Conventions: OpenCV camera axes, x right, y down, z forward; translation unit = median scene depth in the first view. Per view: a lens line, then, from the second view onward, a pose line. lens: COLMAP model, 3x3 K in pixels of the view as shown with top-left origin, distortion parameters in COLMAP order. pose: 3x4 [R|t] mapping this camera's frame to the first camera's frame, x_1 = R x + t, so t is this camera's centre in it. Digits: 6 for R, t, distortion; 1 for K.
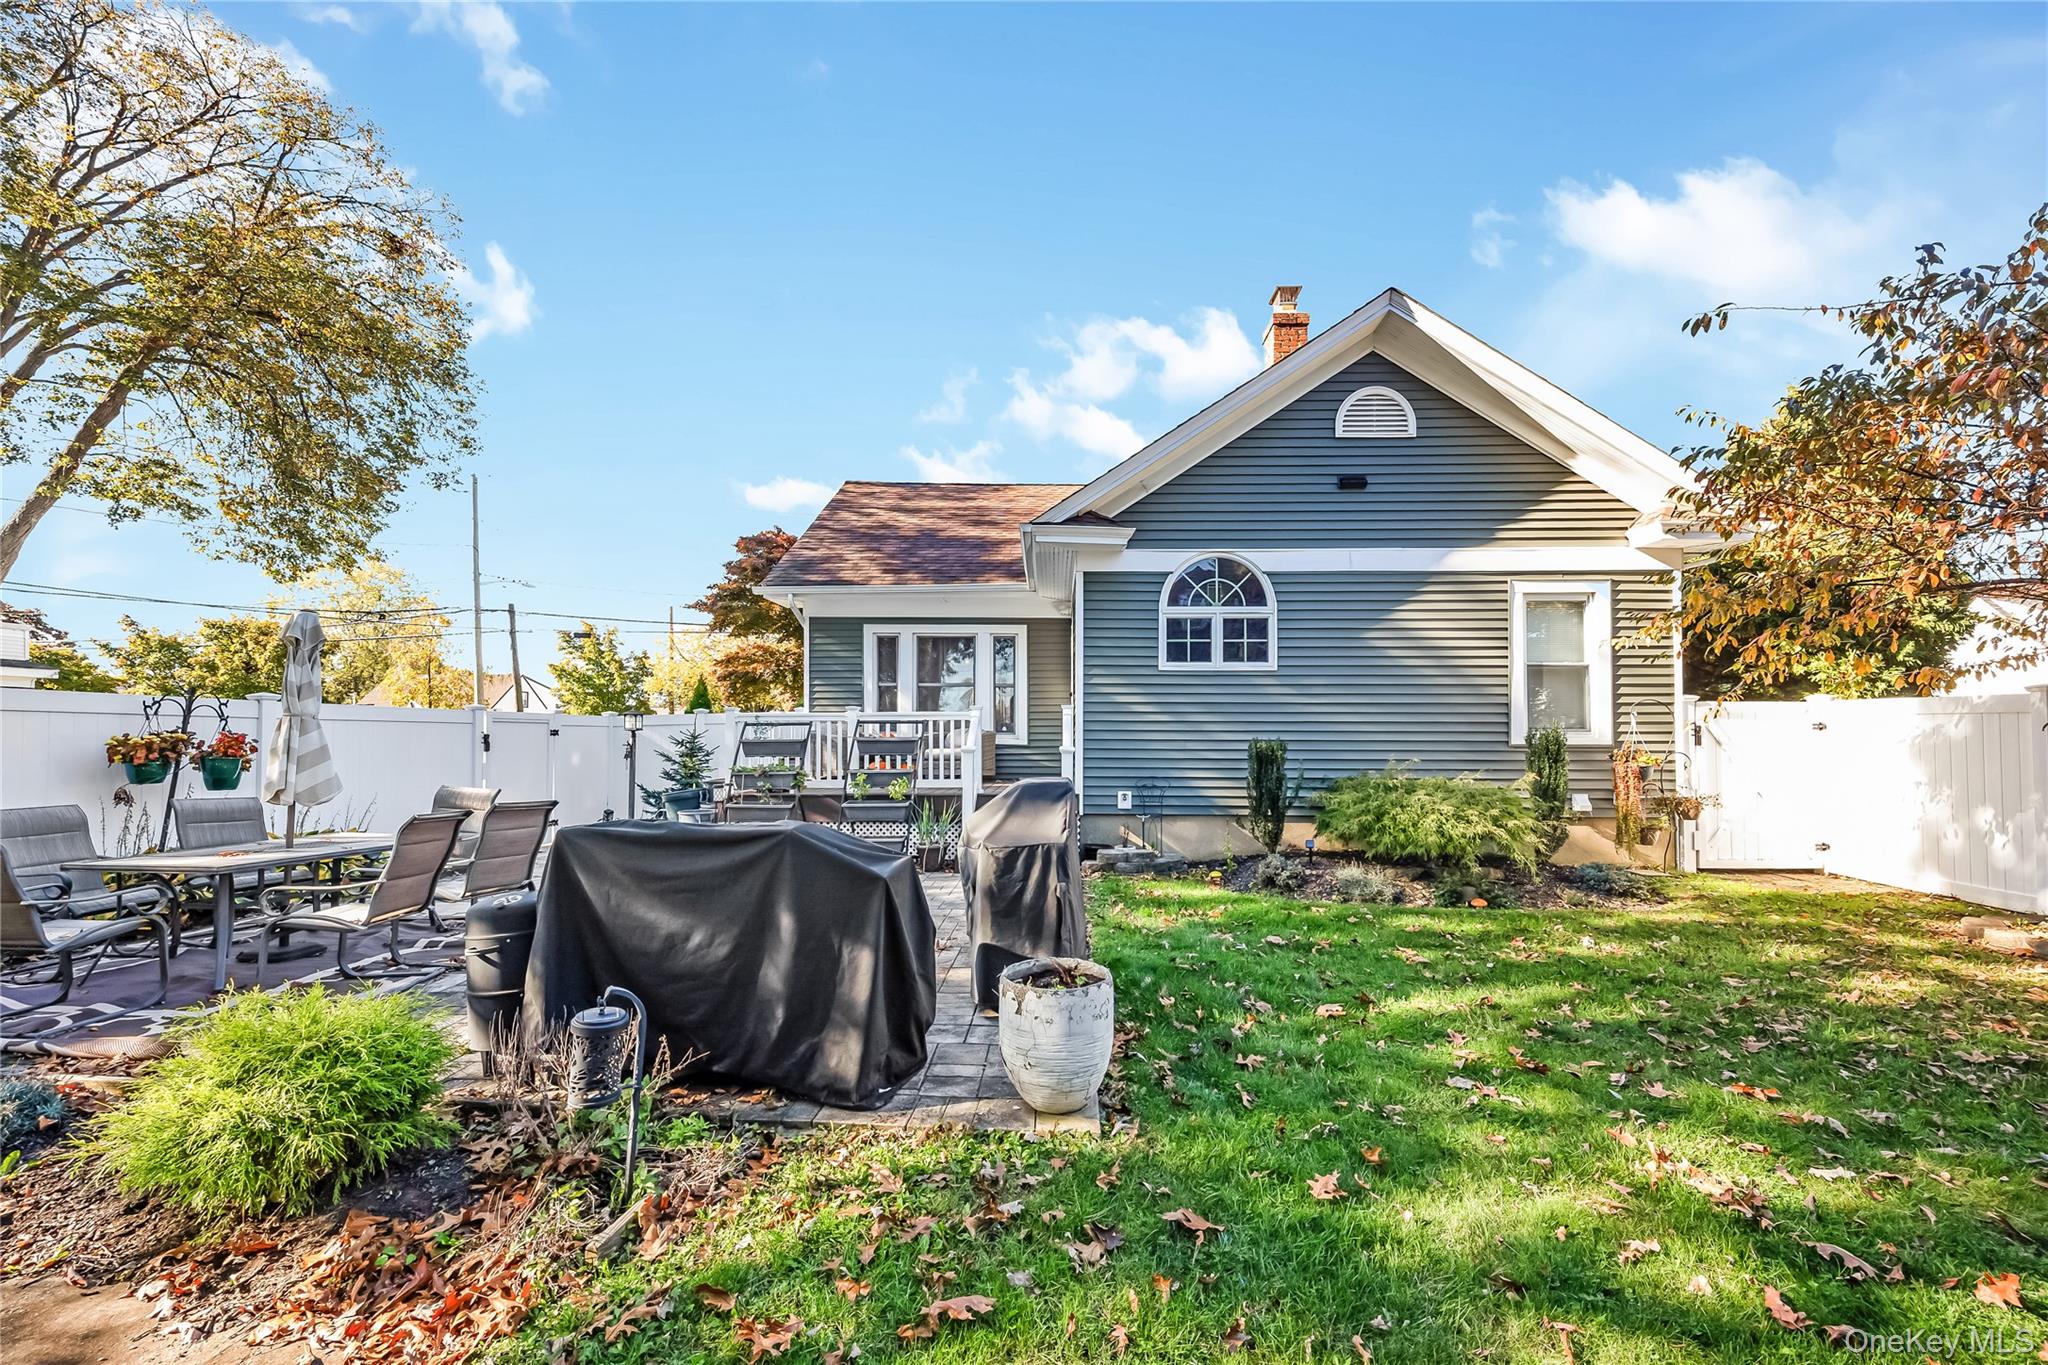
lens RADIAL K [[808.9, 0, 1023.8], [0, 808.9, 720.8], [0, 0, 1]] dist [-0.005341, 0.000145]
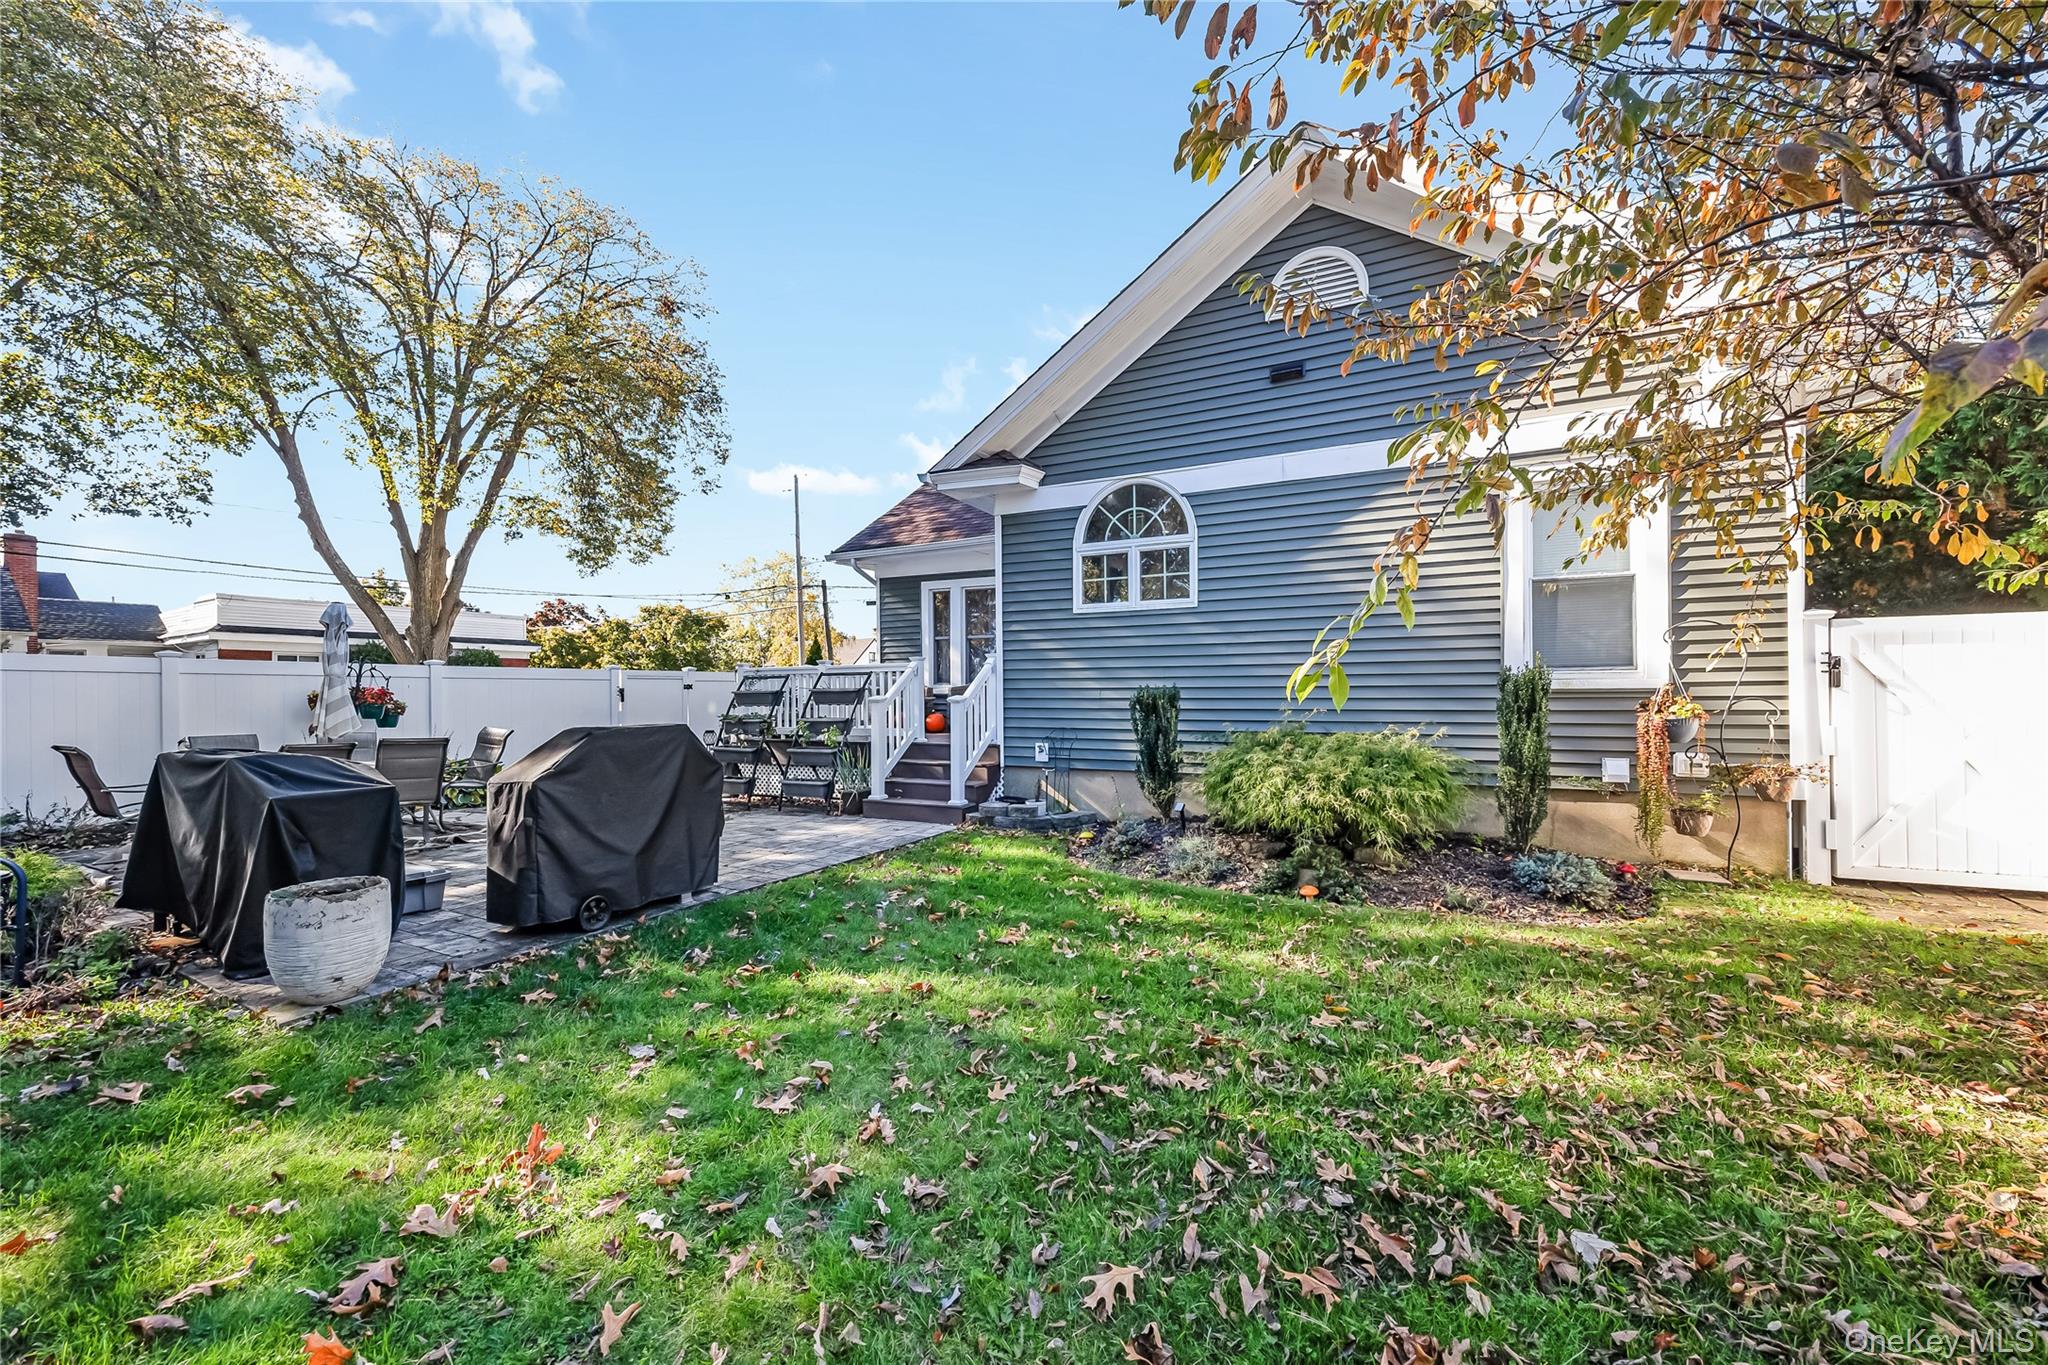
lens RADIAL K [[812.2, 0, 1032.9], [0, 812.2, 684.2], [0, 0, 1]] dist [0.001313, 0.000136]
pose [[0.903828, -0.013070, -0.427697, 0.523367], [0.019553, 0.999751, 0.010770, 0.007873], [0.427450, -0.018098, 0.903858, 0.136328]]
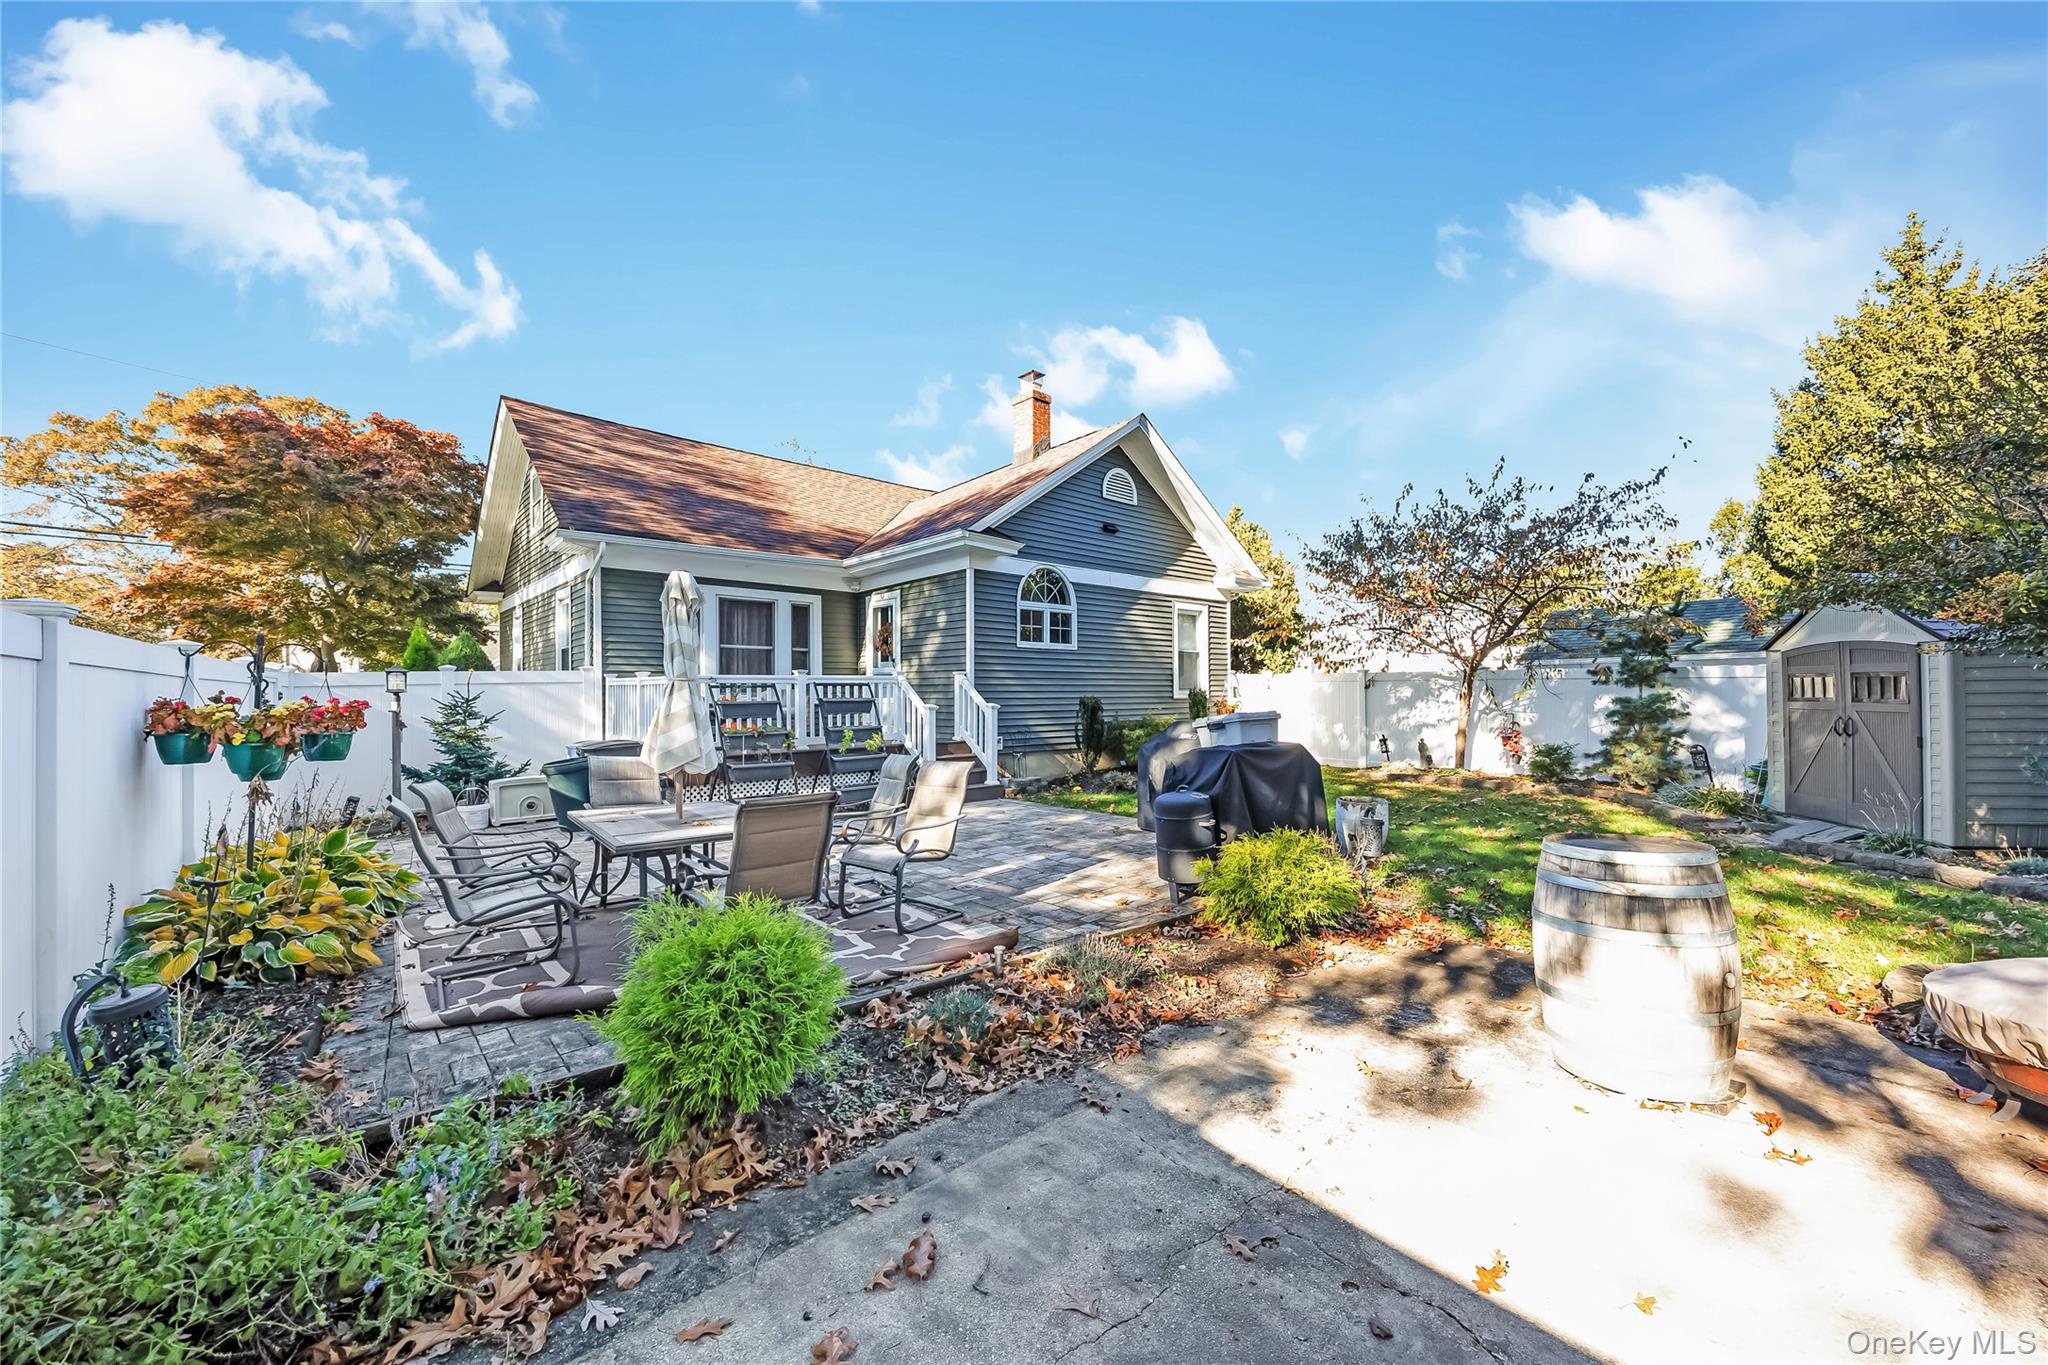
lens RADIAL K [[812.2, 0, 1032.9], [0, 812.2, 684.2], [0, 0, 1]] dist [0.001313, 0.000136]
pose [[0.706449, -0.000095, 0.707764, -0.790519], [-0.008182, 0.999932, 0.008301, -0.011010], [-0.707717, -0.011655, 0.706400, 0.008080]]
